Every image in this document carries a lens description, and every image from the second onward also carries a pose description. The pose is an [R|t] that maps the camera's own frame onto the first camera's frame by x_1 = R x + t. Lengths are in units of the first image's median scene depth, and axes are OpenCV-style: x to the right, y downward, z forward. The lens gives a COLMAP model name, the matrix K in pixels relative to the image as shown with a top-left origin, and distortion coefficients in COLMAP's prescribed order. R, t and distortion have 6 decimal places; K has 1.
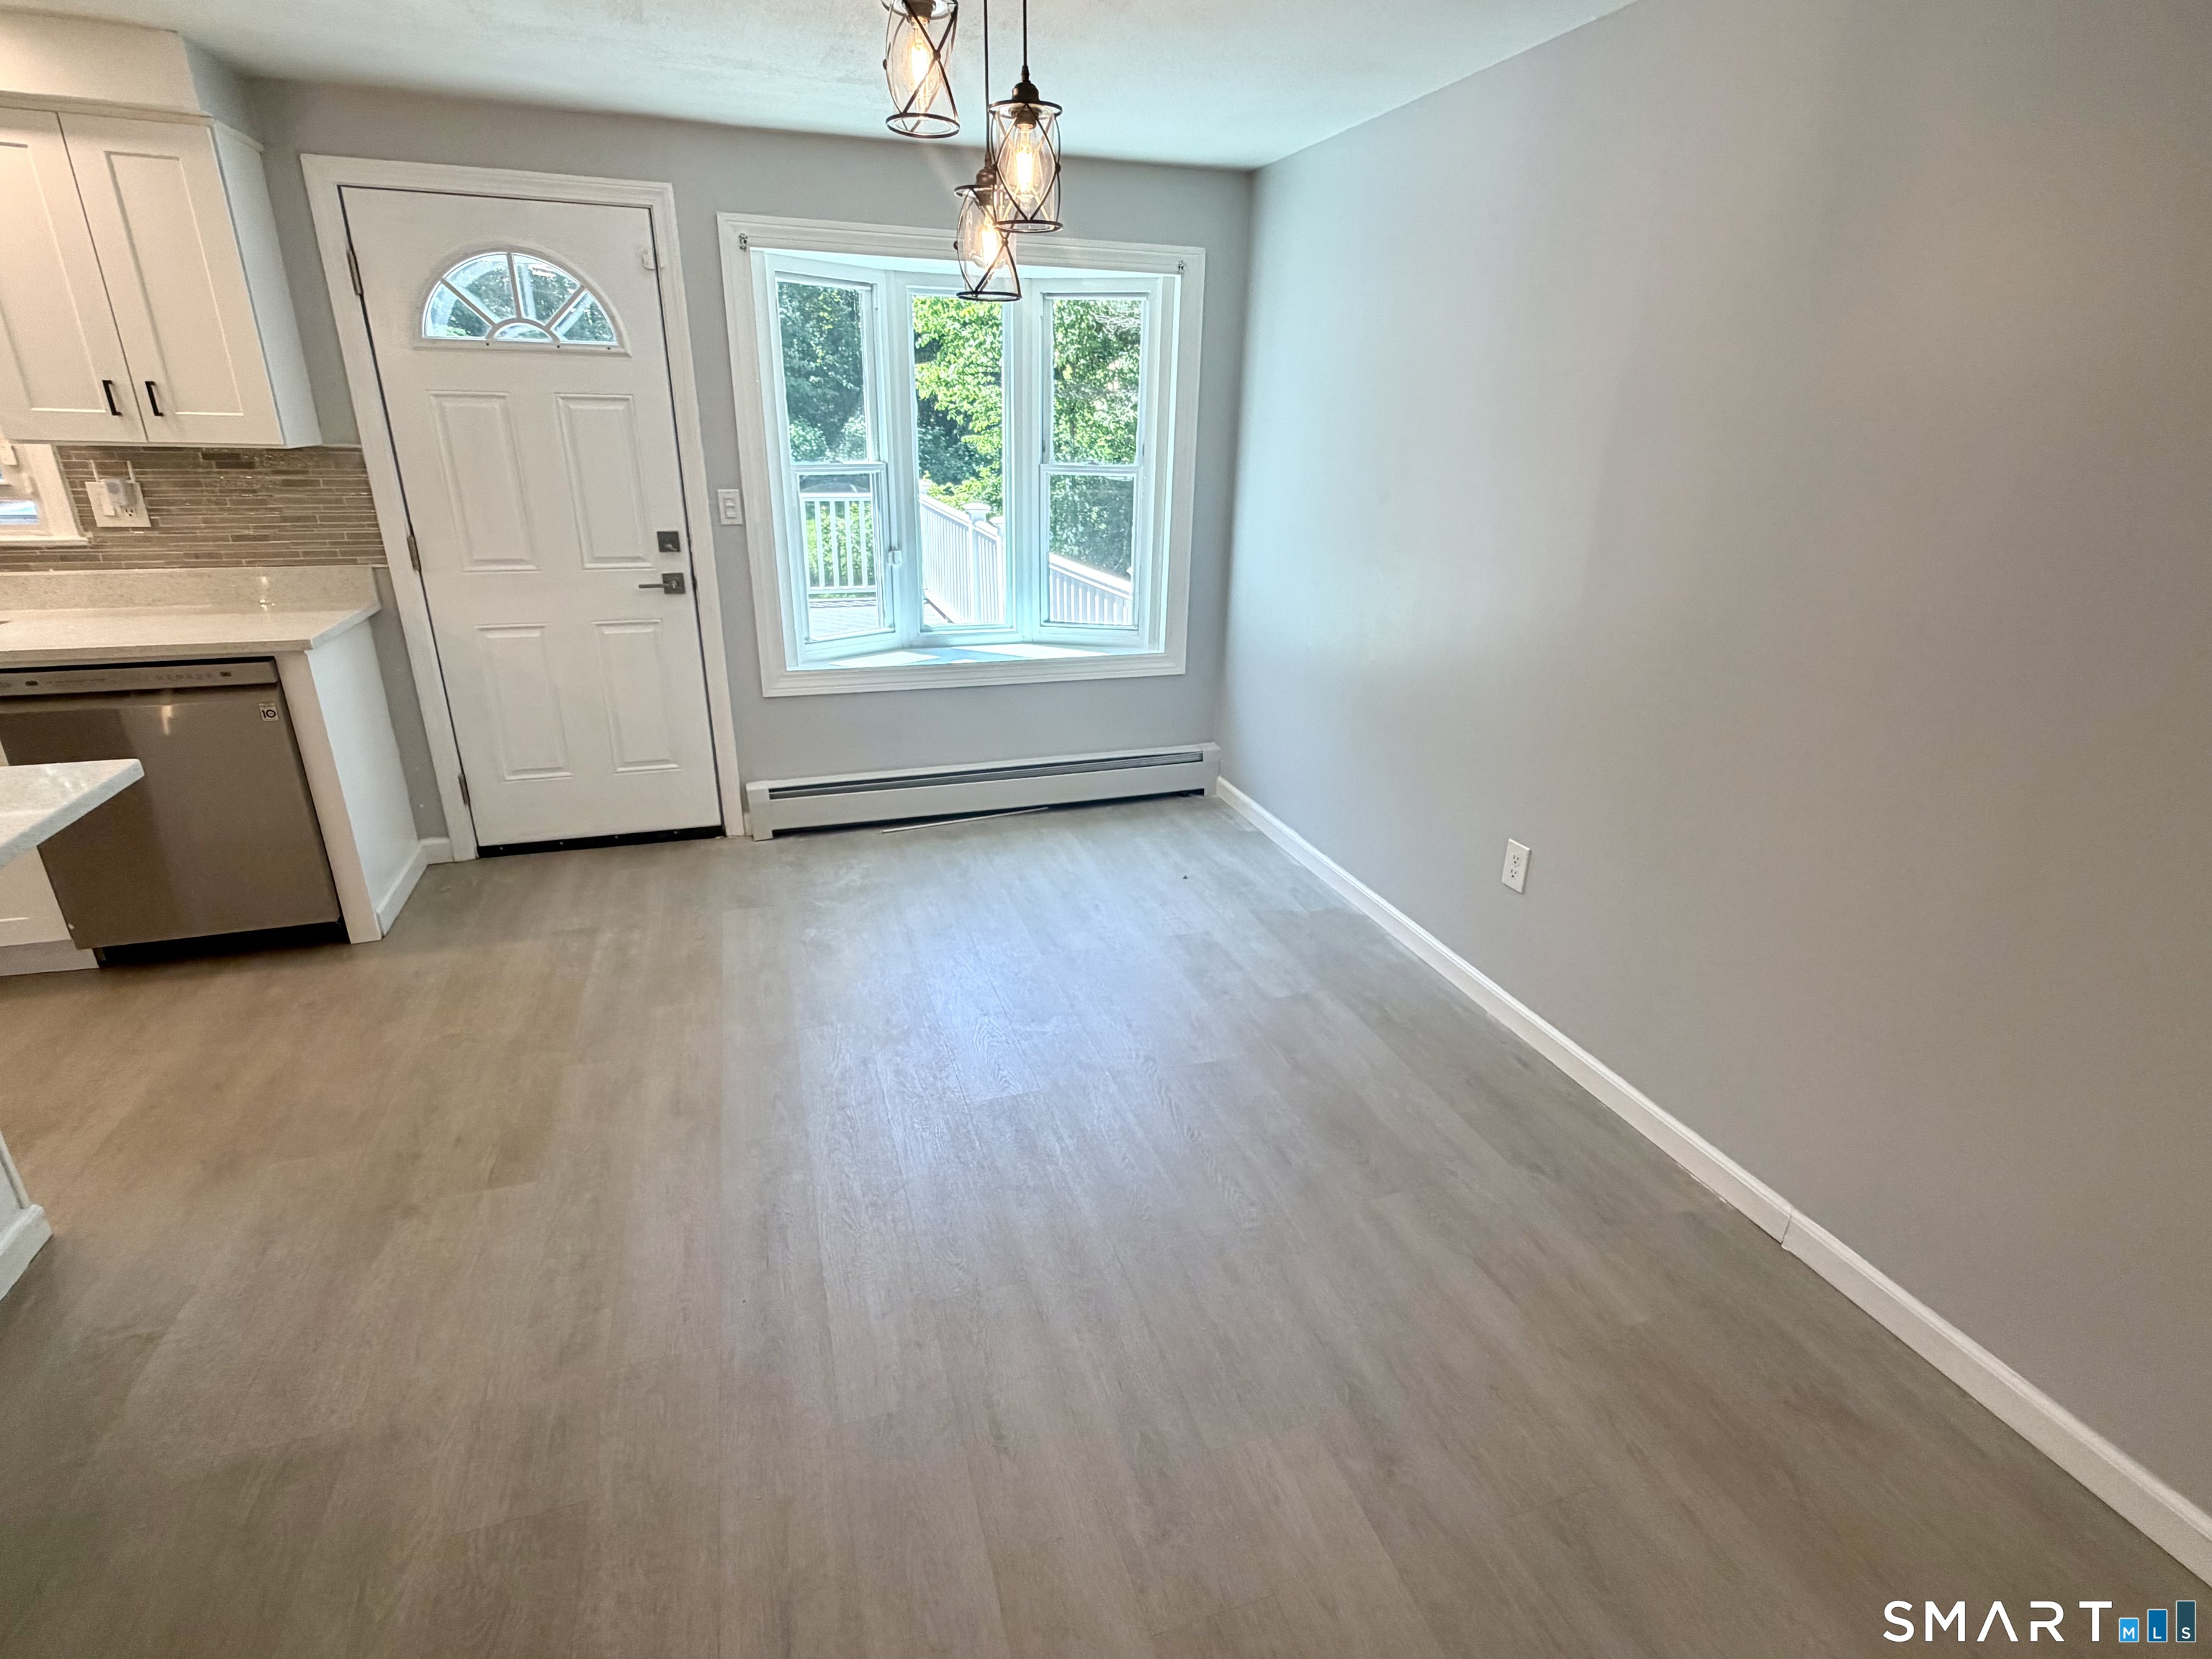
lens RADIAL K [[1065.2, 0, 1106.0], [0, 1065.2, 829.5], [0, 0, 1]] dist [0.001187, -0.000681]
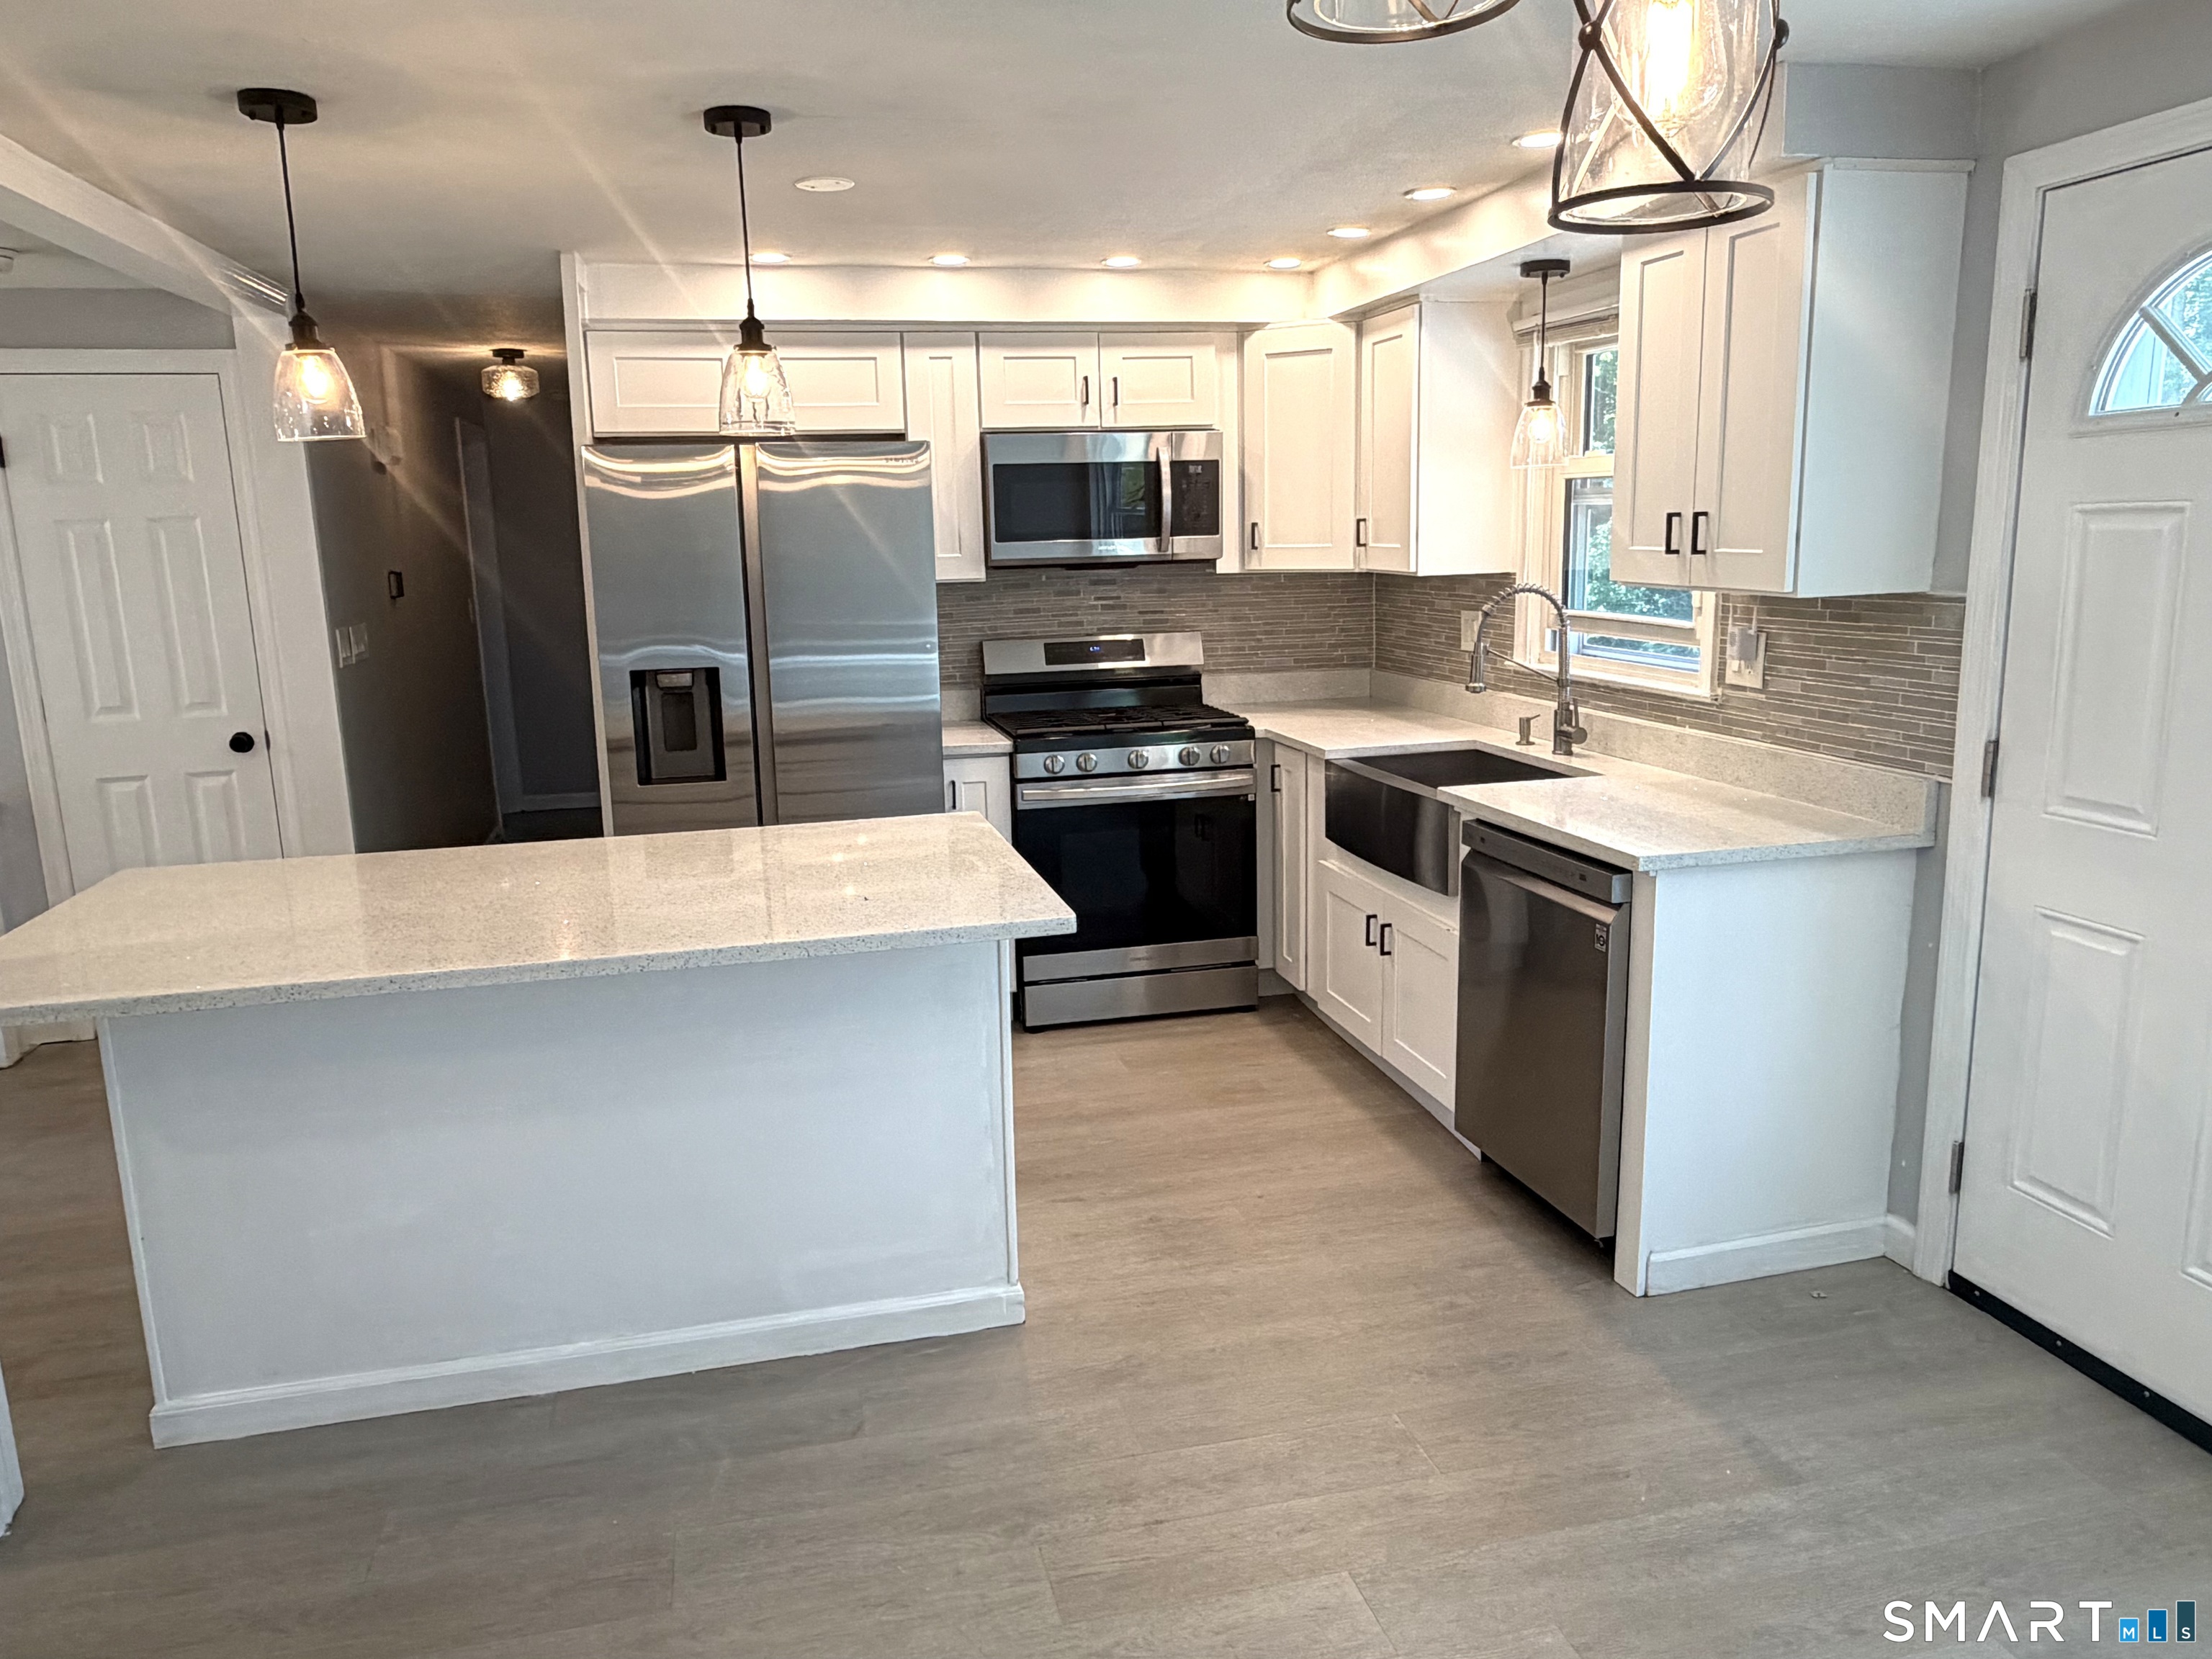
lens RADIAL K [[1526.7, 0, 1106.0], [0, 1526.7, 829.5], [0, 0, 1]] dist [0.005773, 0.001105]
pose [[-0.077190, 0.172990, -0.981894, 0.234080], [-0.342586, 0.920266, 0.189064, -0.231566], [0.936310, 0.350977, -0.011772, 0.592488]]
